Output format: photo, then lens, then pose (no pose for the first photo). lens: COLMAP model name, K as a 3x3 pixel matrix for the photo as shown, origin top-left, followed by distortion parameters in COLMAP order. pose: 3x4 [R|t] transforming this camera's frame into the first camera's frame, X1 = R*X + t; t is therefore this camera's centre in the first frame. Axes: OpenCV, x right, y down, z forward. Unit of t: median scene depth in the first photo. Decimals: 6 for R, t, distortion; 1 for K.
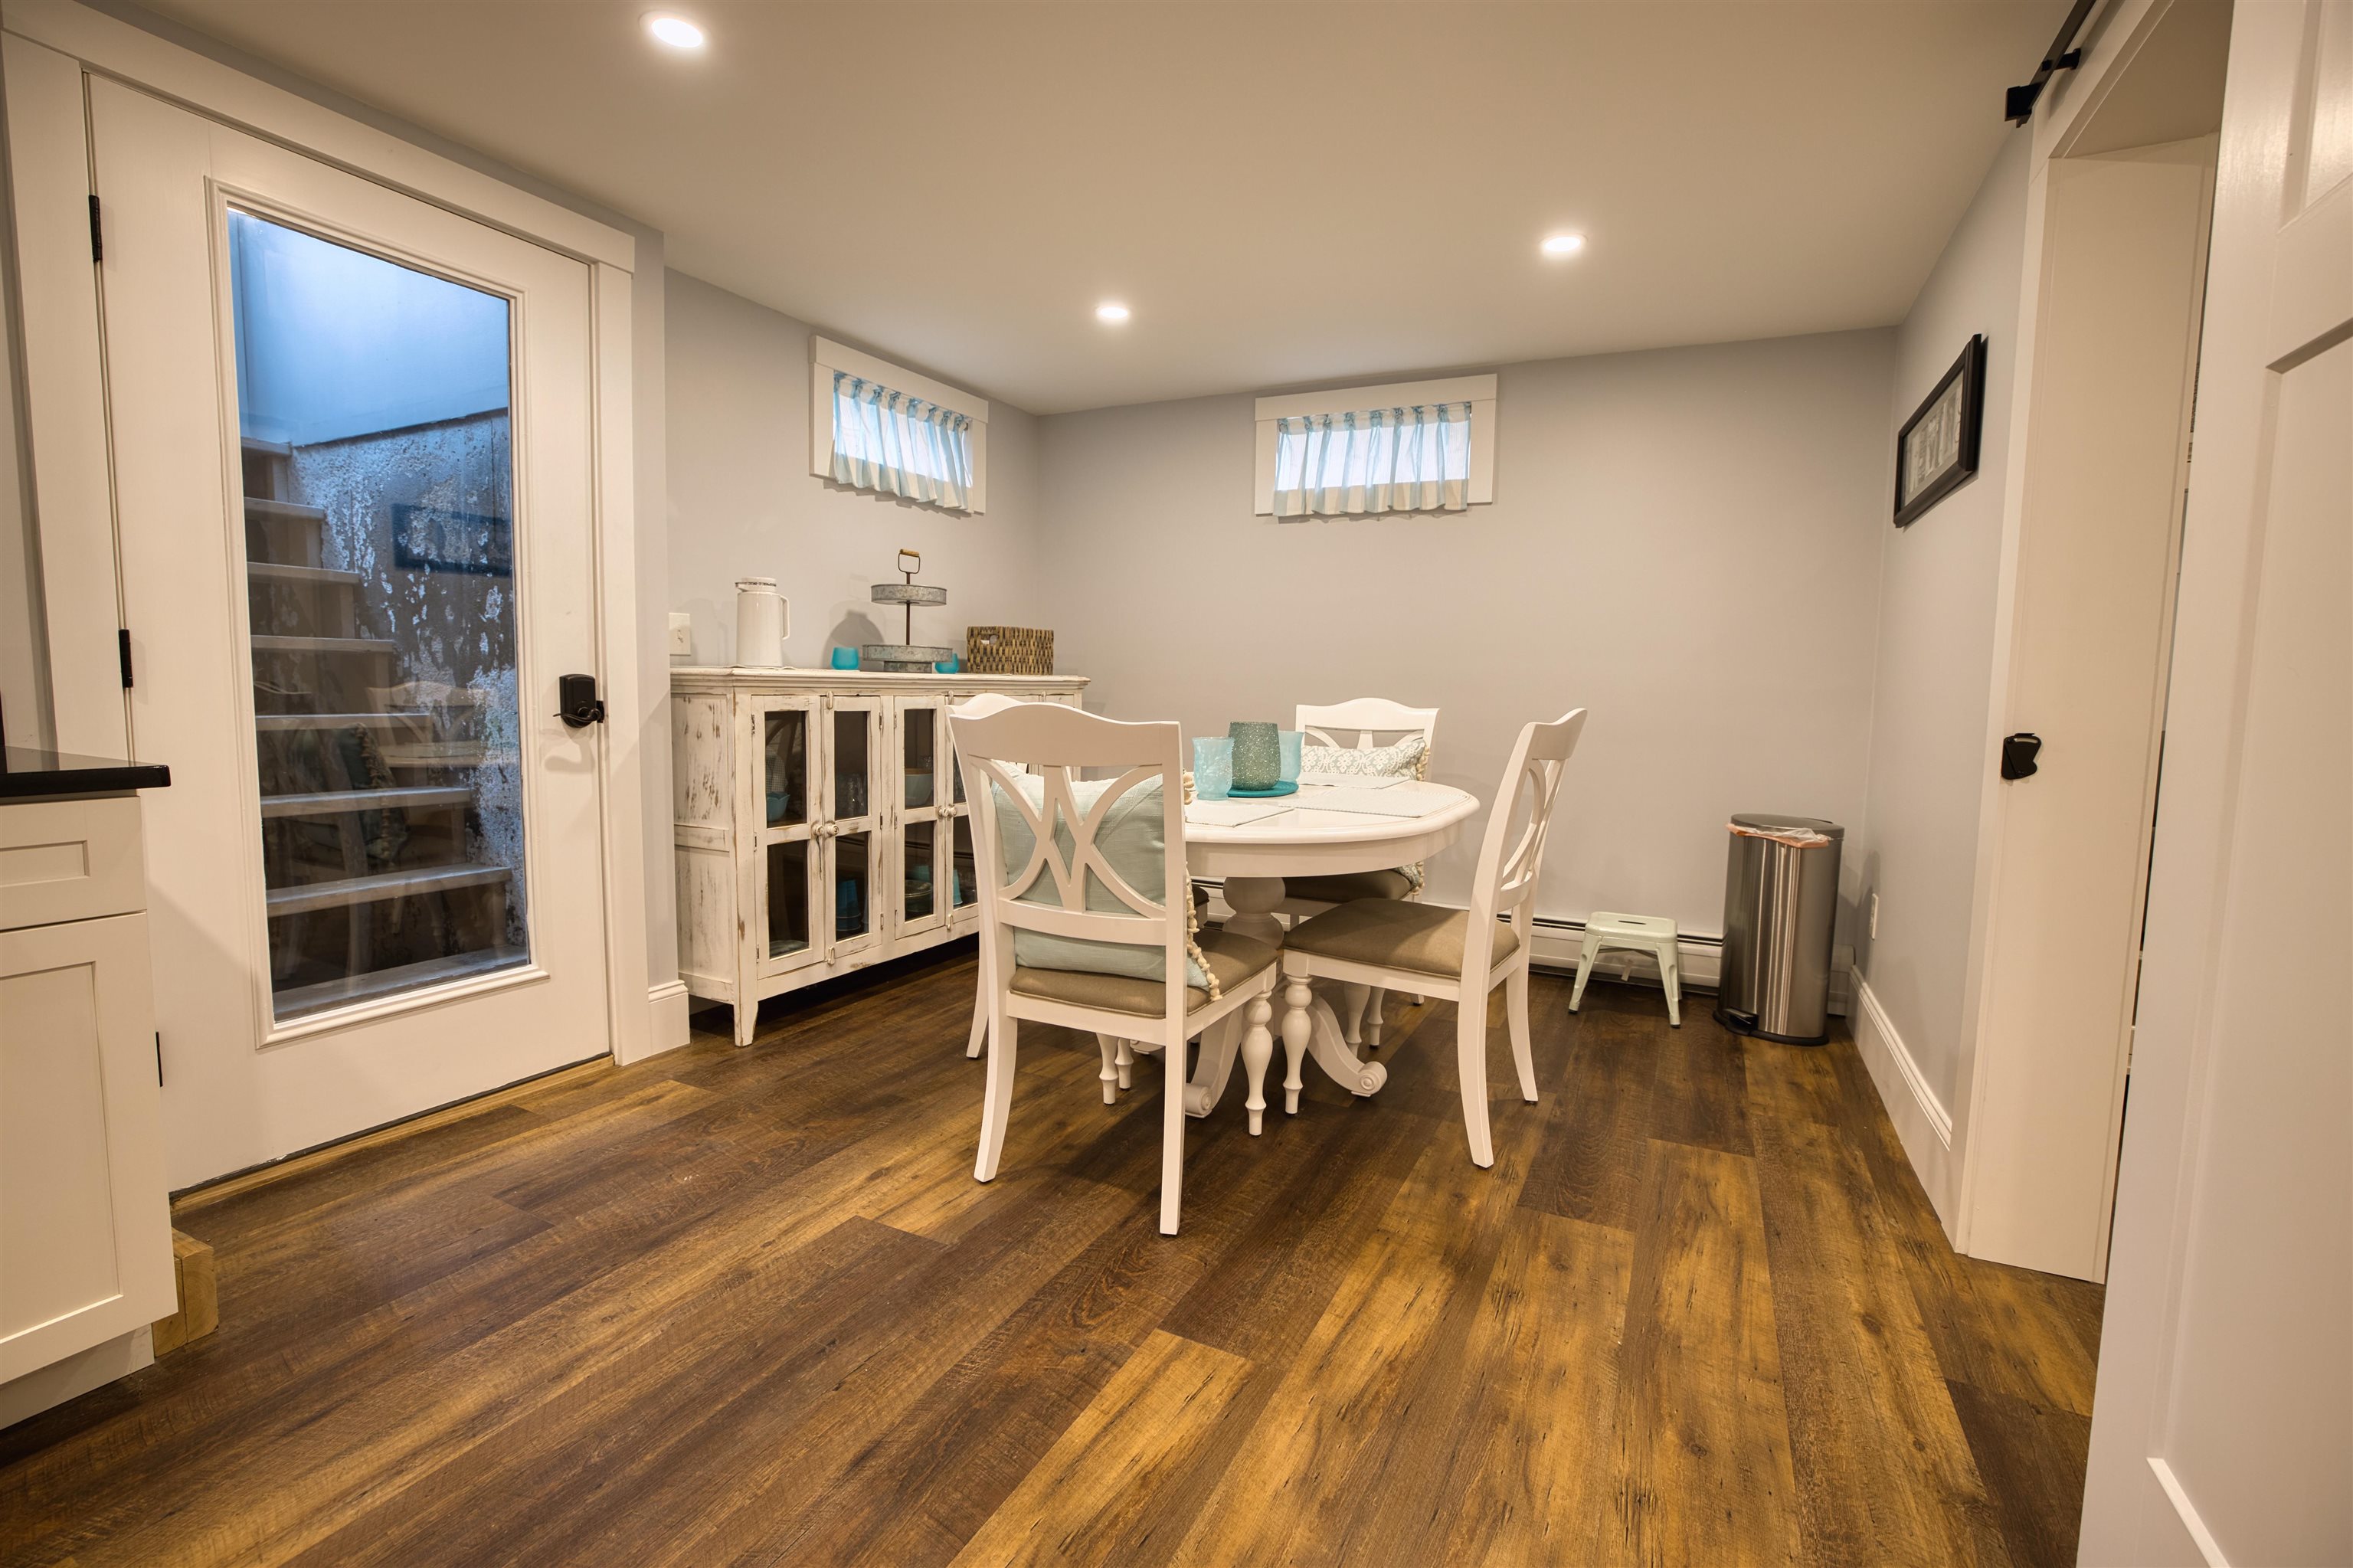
lens RADIAL K [[1023.6, 0, 1181.2], [0, 1023.6, 773.8], [0, 0, 1]] dist [-0.050456, 0.017906]
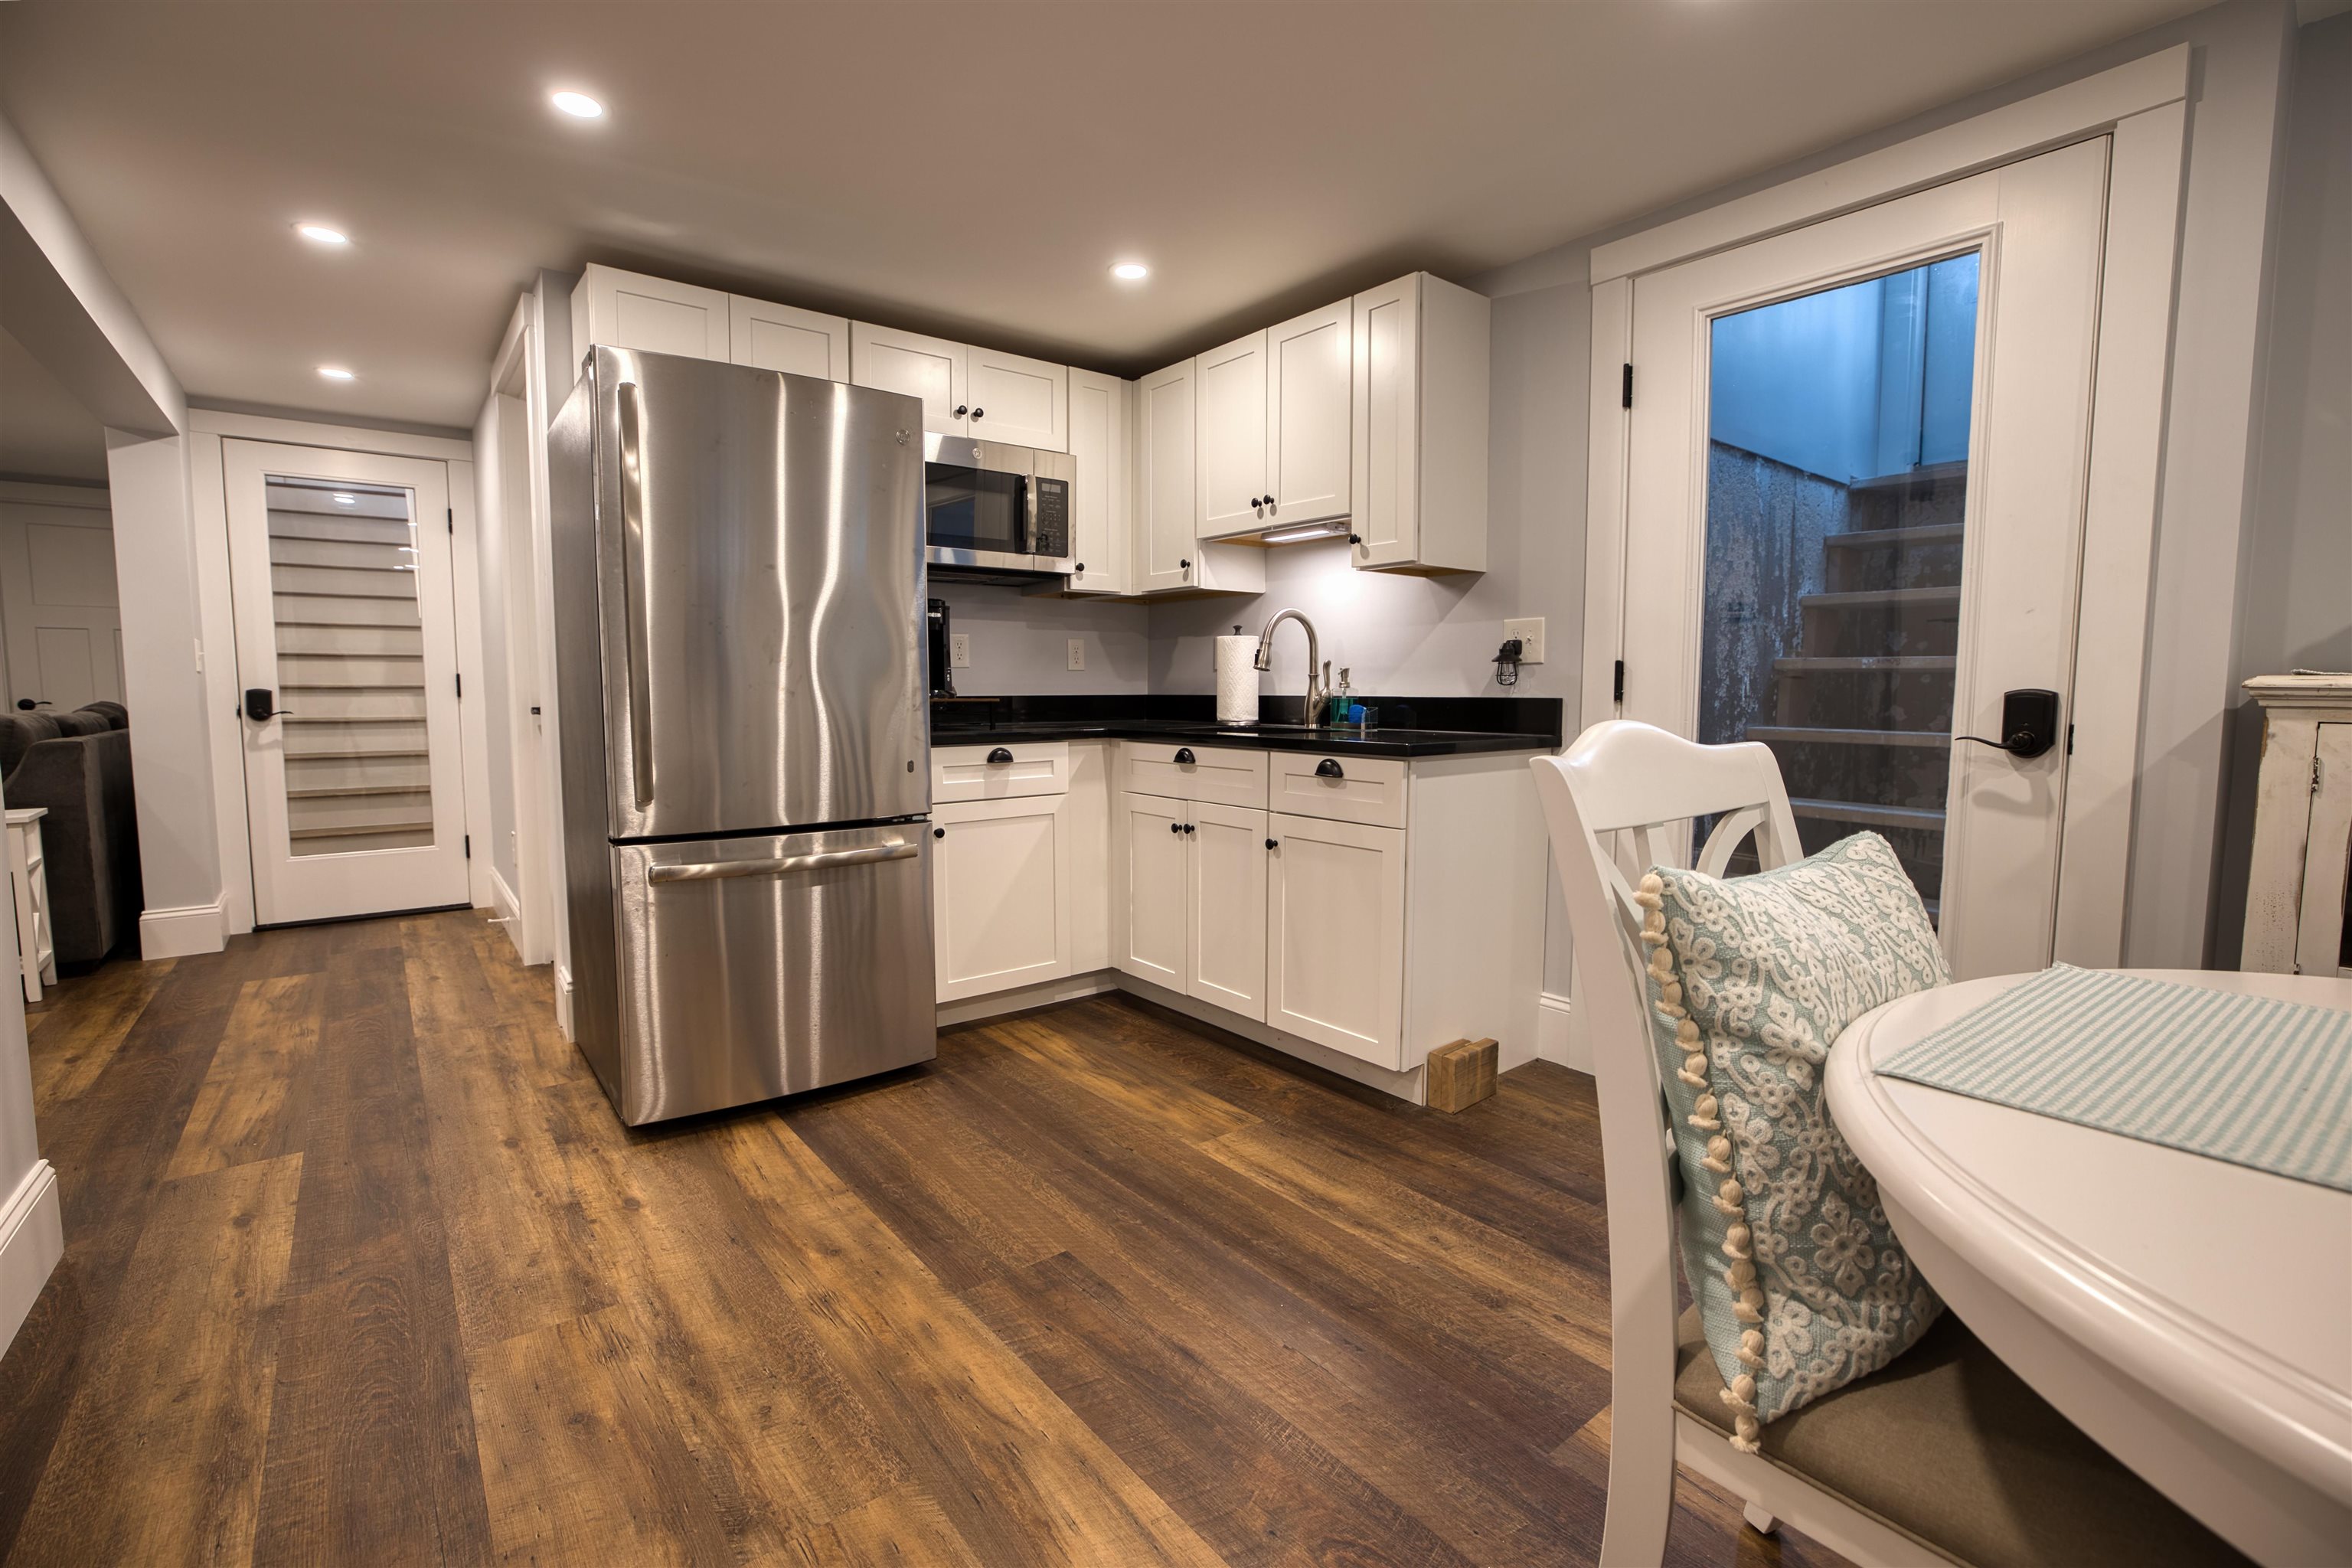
lens RADIAL K [[1042.2, 0, 1198.7], [0, 1042.2, 776.8], [0, 0, 1]] dist [-0.049028, 0.019678]
pose [[-0.402348, 0.062143, -0.913375, 0.313491], [-0.090347, 0.990128, 0.107164, -0.048284], [0.911018, 0.125638, -0.392761, 0.600581]]
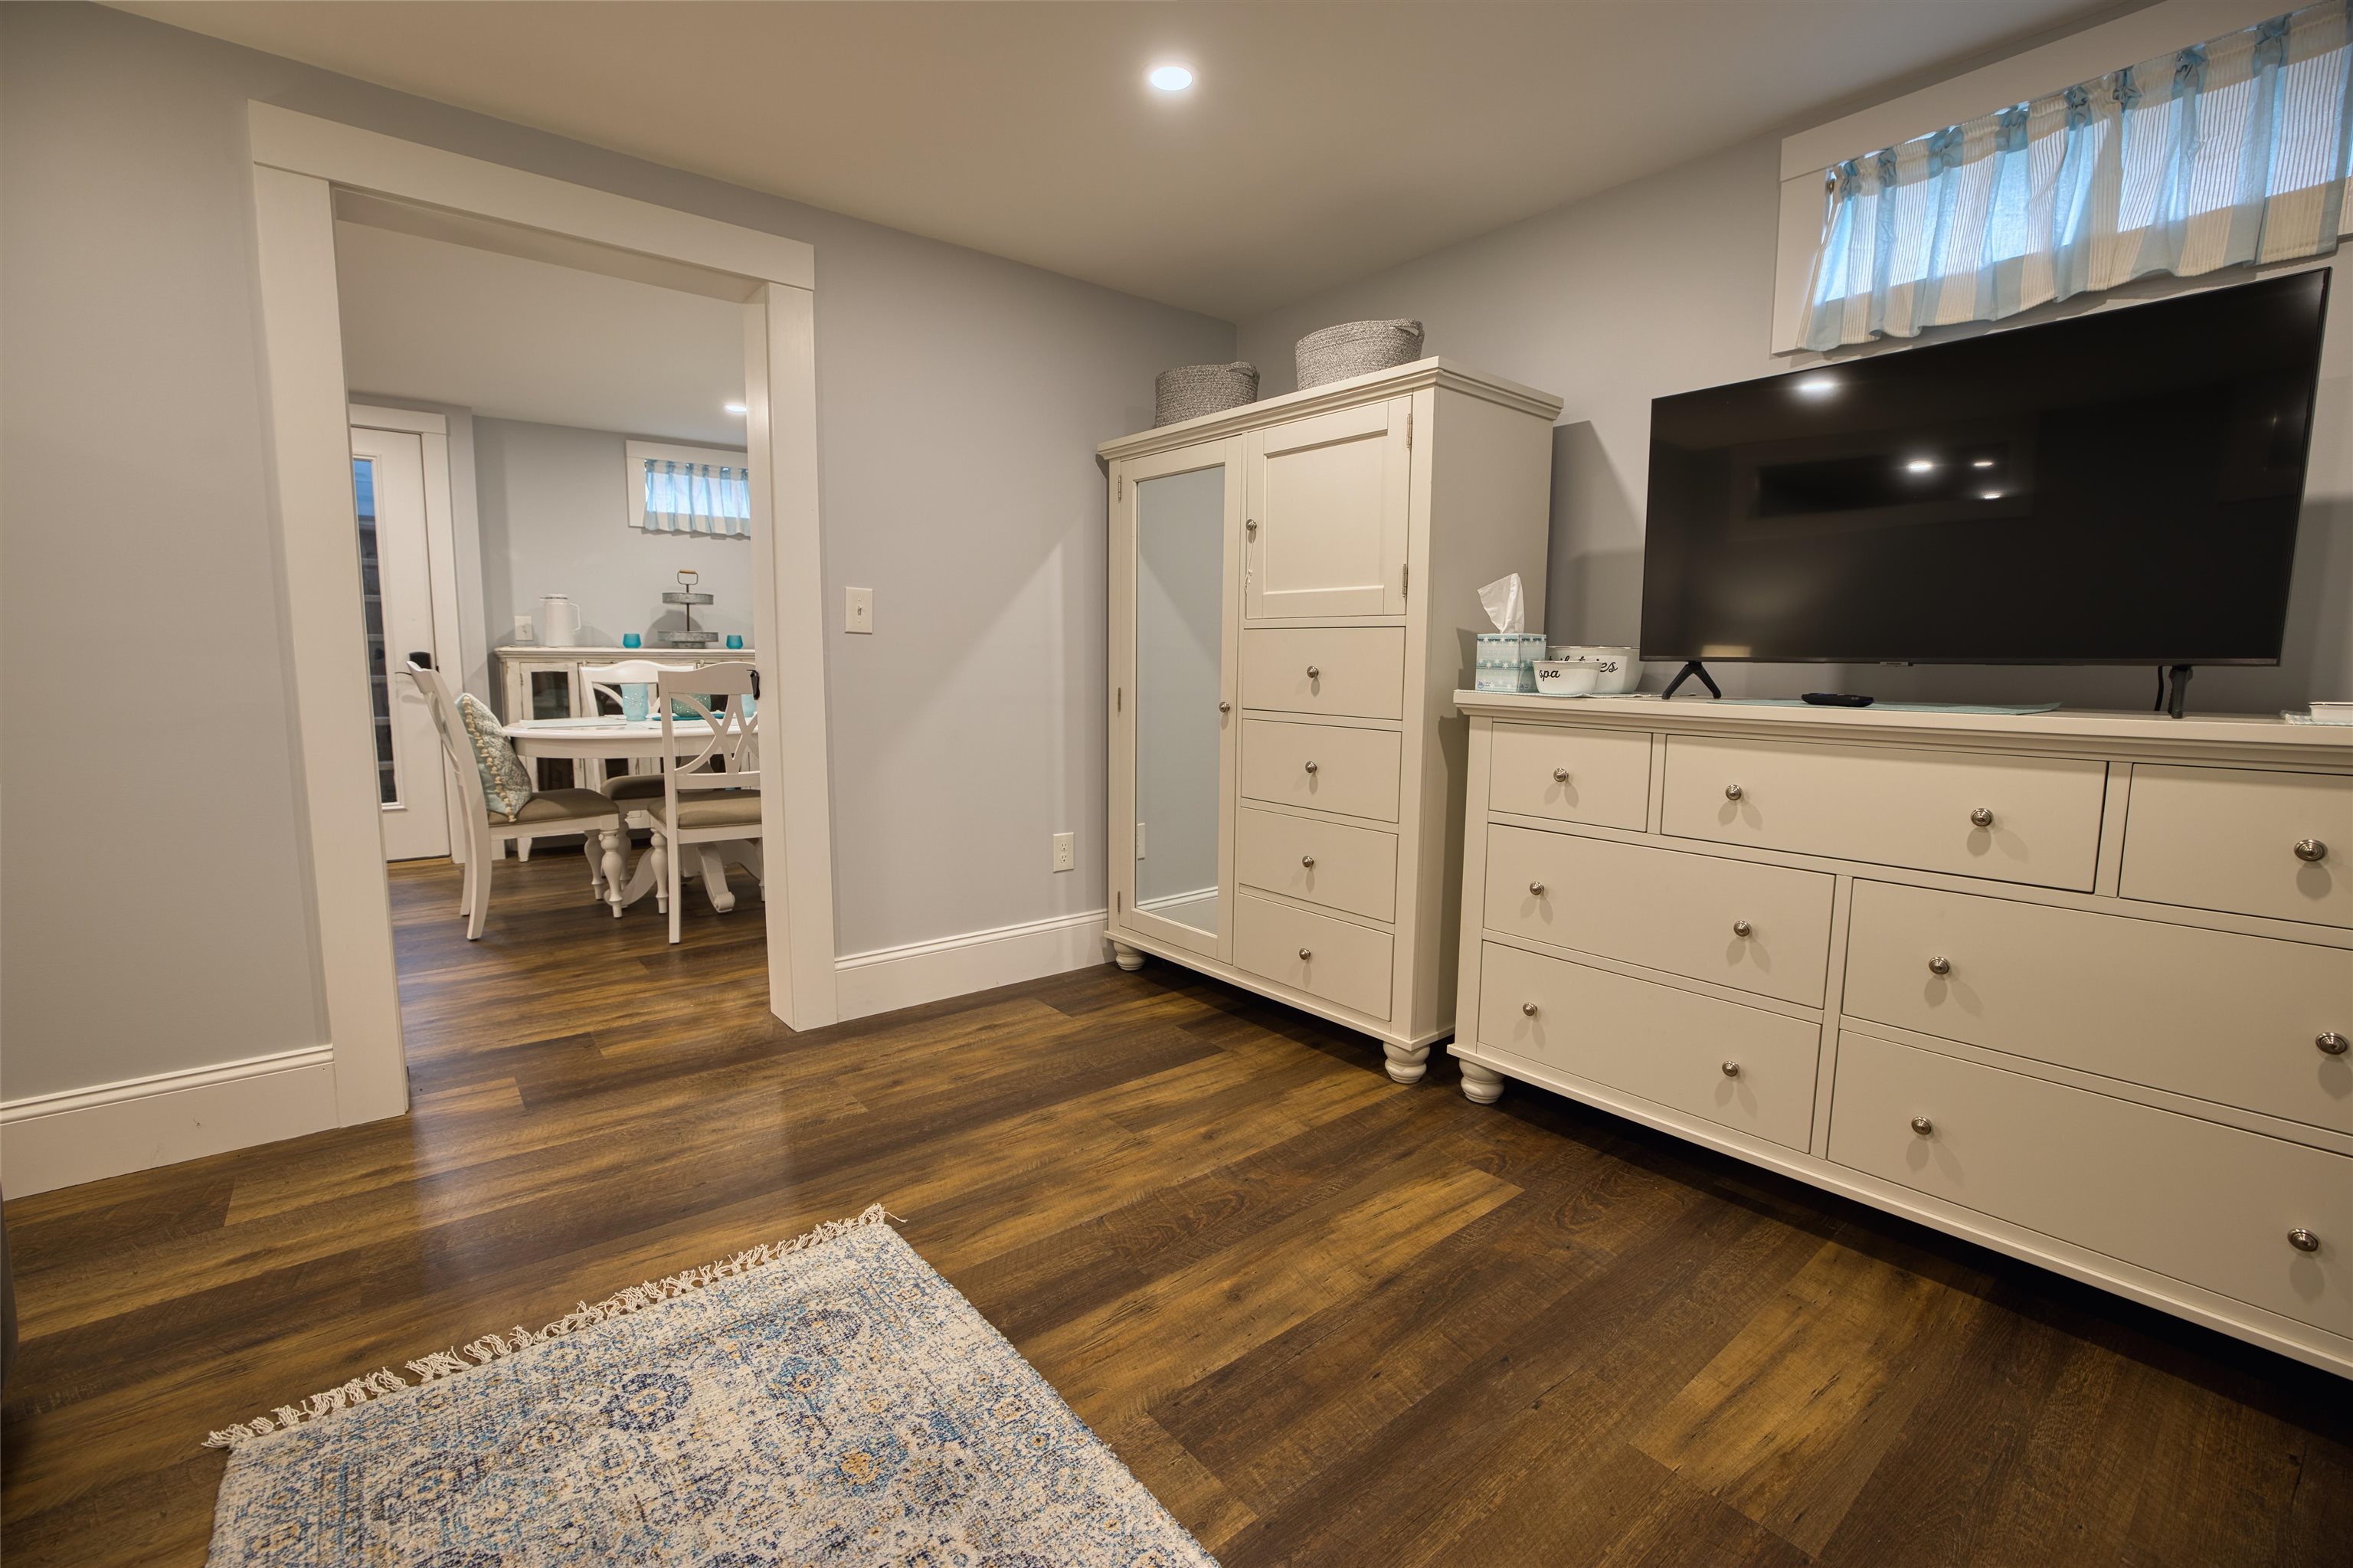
lens RADIAL K [[1016.7, 0, 1143.8], [0, 1016.7, 754.5], [0, 0, 1]] dist [0.000616, 0.007742]
pose [[0.896645, 0.026162, -0.441976, 1.219750], [-0.024246, 0.999656, 0.009985, 0.034203], [0.442085, 0.001764, 0.896971, -0.100954]]
